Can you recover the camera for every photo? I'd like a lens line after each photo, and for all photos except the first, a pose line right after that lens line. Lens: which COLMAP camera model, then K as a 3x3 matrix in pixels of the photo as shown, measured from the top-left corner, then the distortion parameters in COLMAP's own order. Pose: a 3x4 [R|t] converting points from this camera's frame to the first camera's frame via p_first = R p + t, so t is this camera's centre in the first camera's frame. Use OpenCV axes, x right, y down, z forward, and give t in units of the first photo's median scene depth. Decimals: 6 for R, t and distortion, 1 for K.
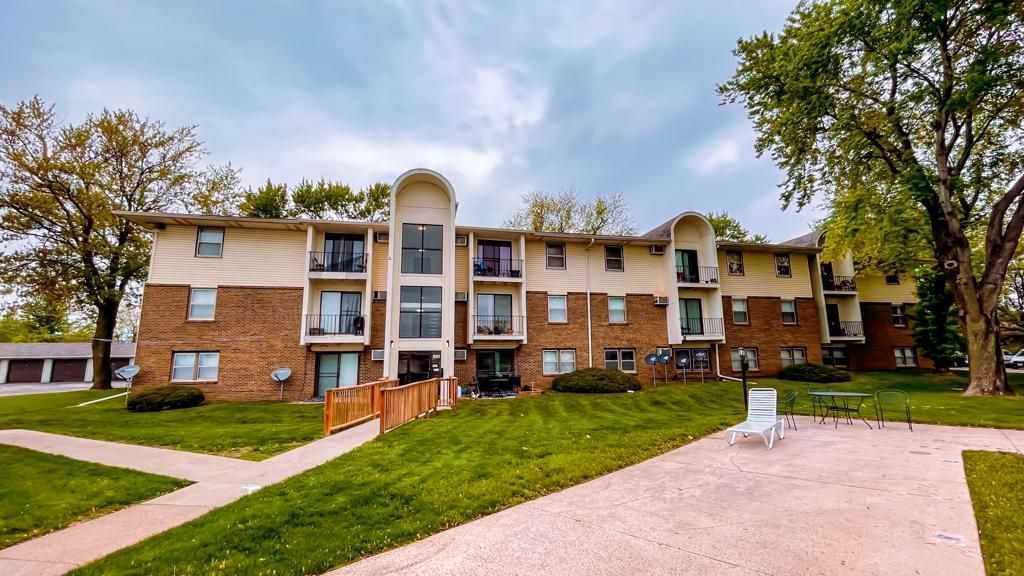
lens RADIAL K [[414.7, 0, 507.9], [0, 414.7, 291.9], [0, 0, 1]] dist [0.000359, -0.000266]
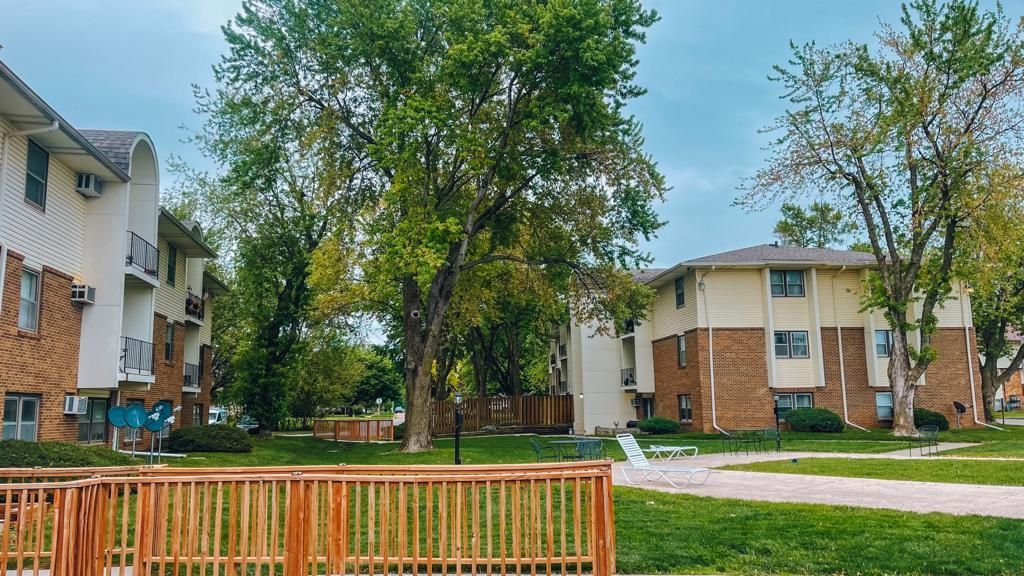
lens RADIAL K [[770.7, 0, 511.0], [0, 770.7, 303.3], [0, 0, 1]] dist [0.030150, -0.000142]
pose [[0.047313, 0.146680, 0.988052, -0.571982], [-0.137421, 0.980710, -0.139010, 0.106420], [-0.989382, -0.129202, 0.066557, 0.566602]]
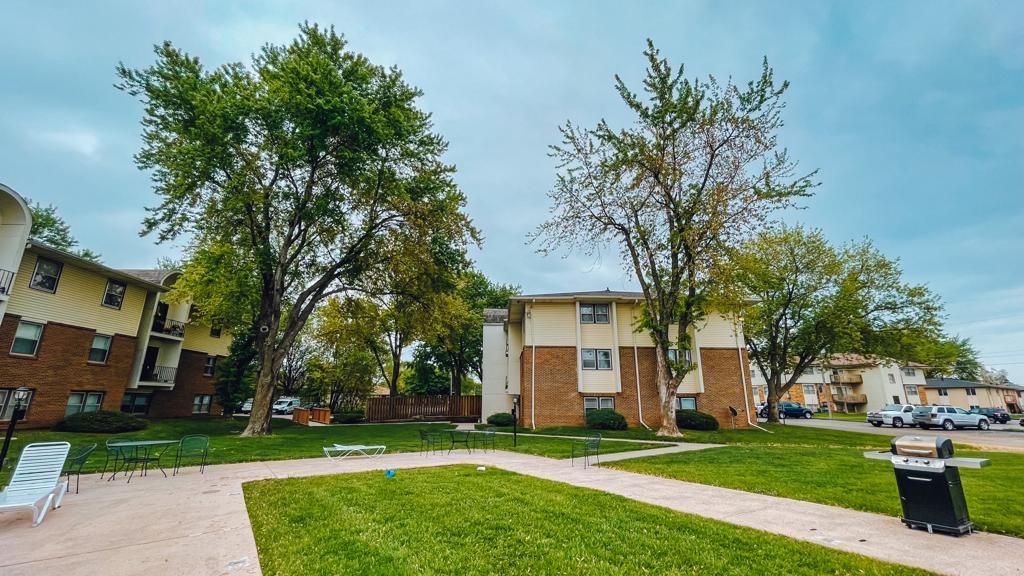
lens RADIAL K [[414.7, 0, 507.9], [0, 414.7, 291.9], [0, 0, 1]] dist [0.000359, -0.000266]
pose [[0.166471, 0.268219, 0.948866, -0.026776], [-0.160920, 0.956782, -0.242225, 0.010047], [-0.972827, -0.112368, 0.202438, 0.034929]]
